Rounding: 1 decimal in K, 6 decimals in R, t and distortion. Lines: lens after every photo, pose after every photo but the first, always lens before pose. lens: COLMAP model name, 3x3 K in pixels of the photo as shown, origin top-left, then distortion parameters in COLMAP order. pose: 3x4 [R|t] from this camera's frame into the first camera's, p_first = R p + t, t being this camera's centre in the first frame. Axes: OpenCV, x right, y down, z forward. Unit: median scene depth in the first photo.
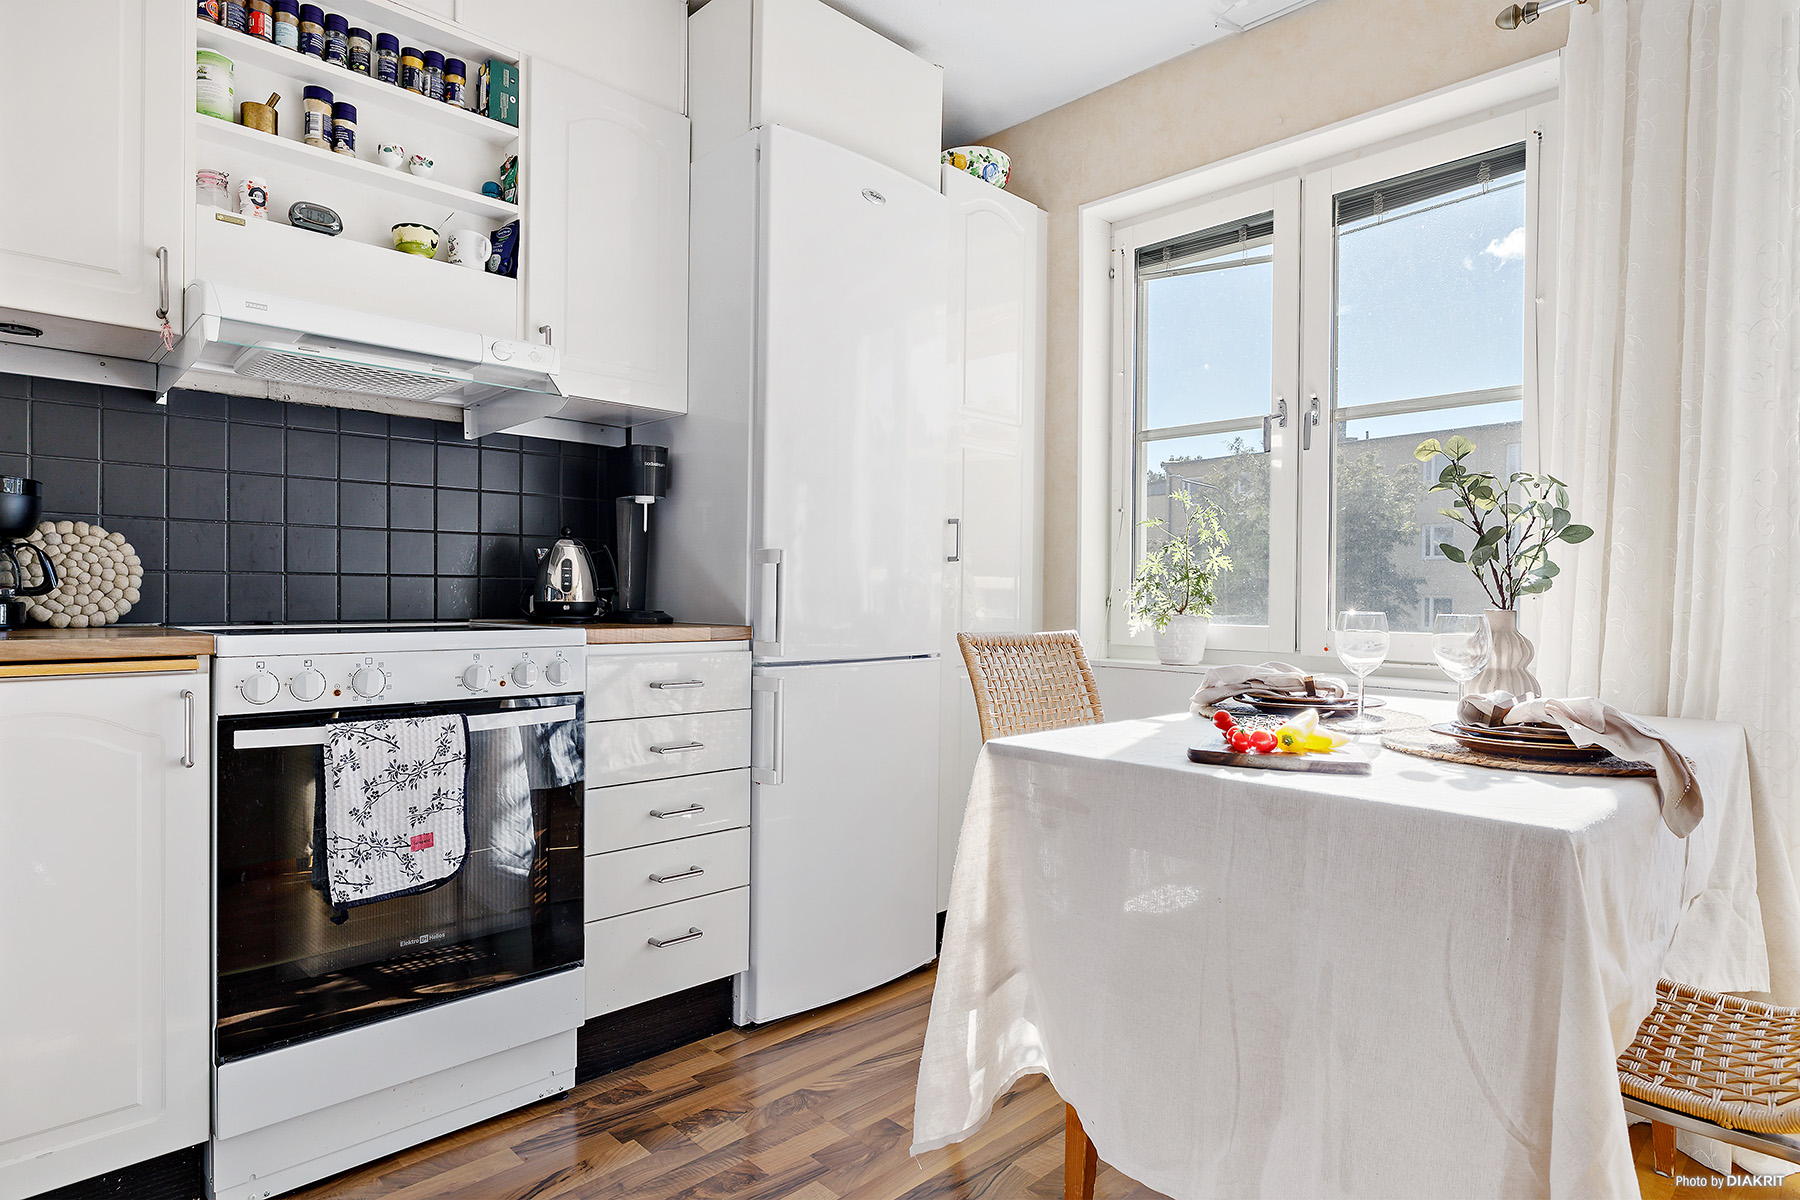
lens RADIAL K [[981.3, 0, 892.7], [0, 981.3, 608.8], [0, 0, 1]] dist [-0.004406, -0.000257]
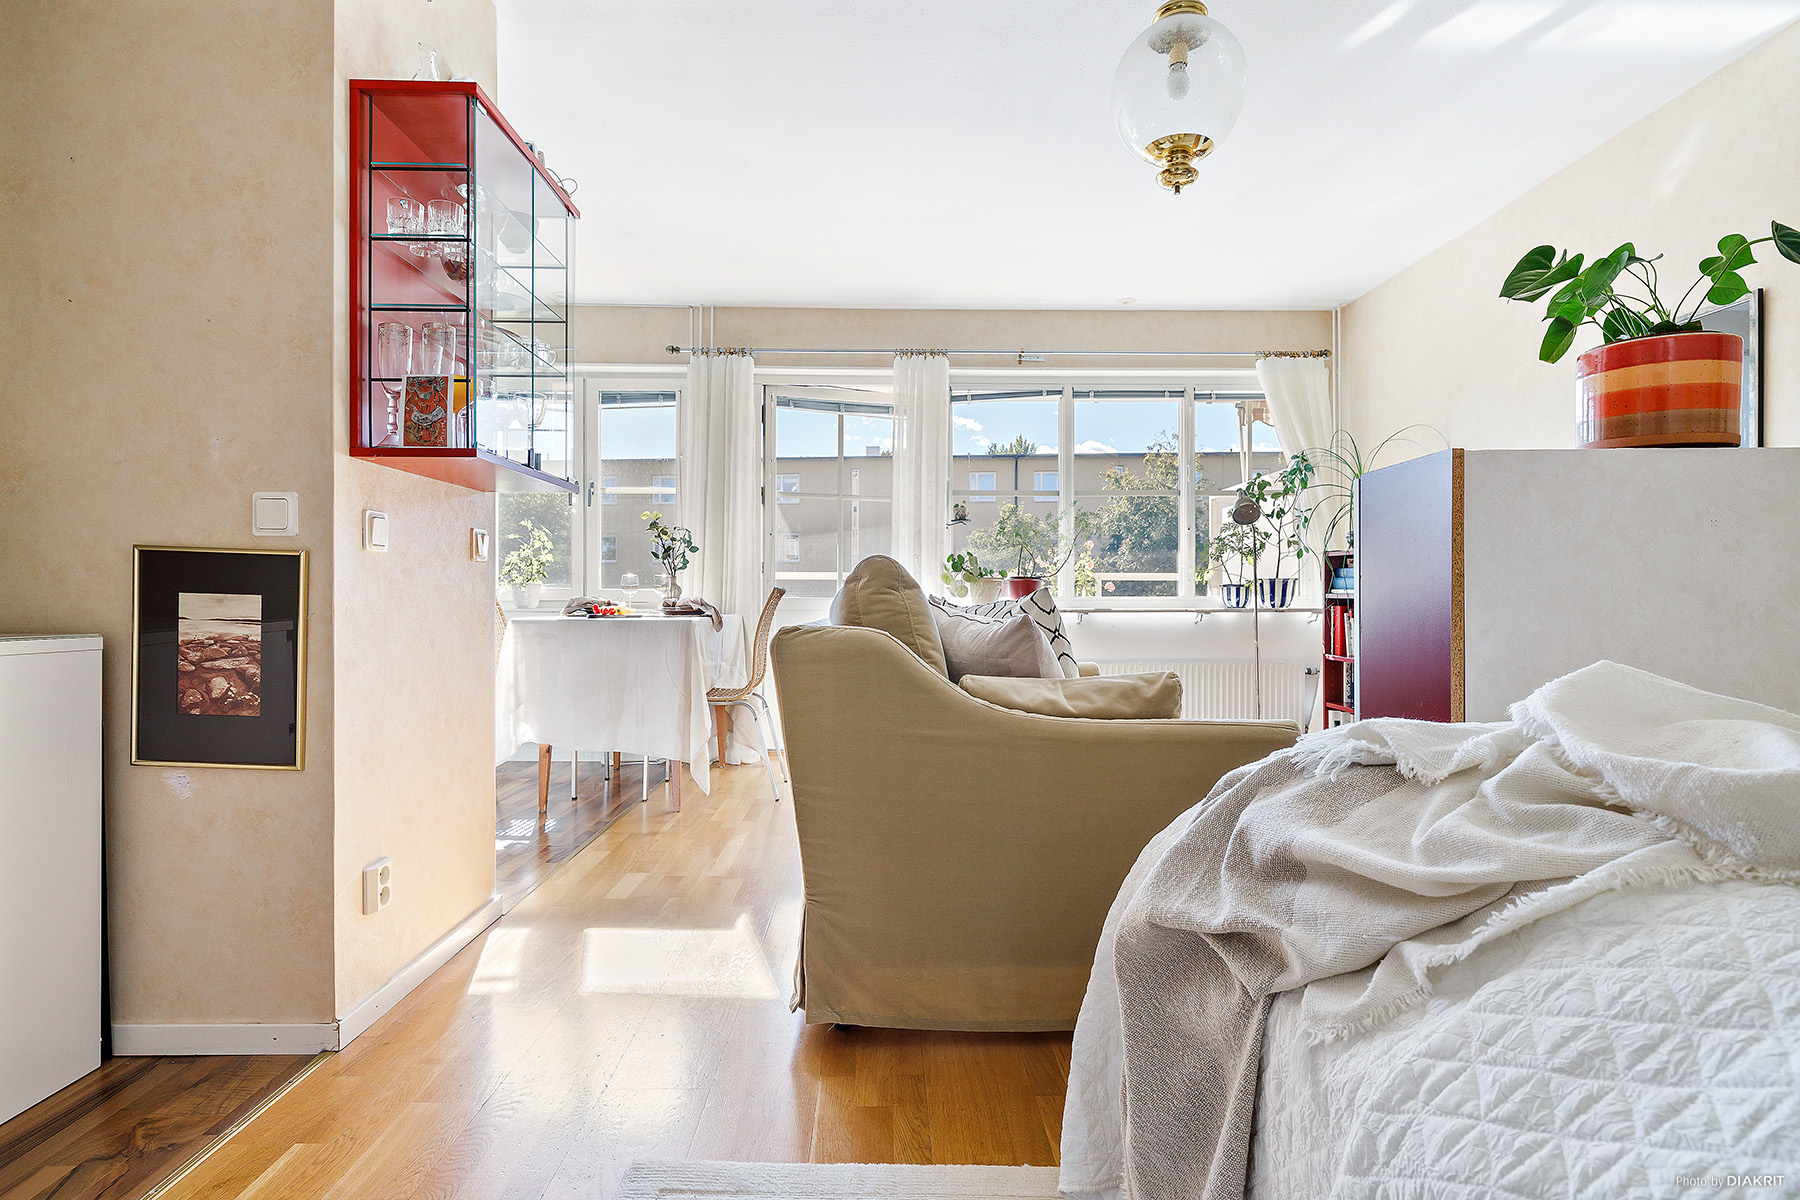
lens RADIAL K [[913.2, 0, 897.7], [0, 913.2, 599.2], [0, 0, 1]] dist [-0.004085, -0.000896]
pose [[0.680450, -0.005649, 0.732773, -0.830839], [0.013244, 0.999902, -0.004589, 0.086354], [-0.732675, 0.012827, 0.680458, -1.218203]]
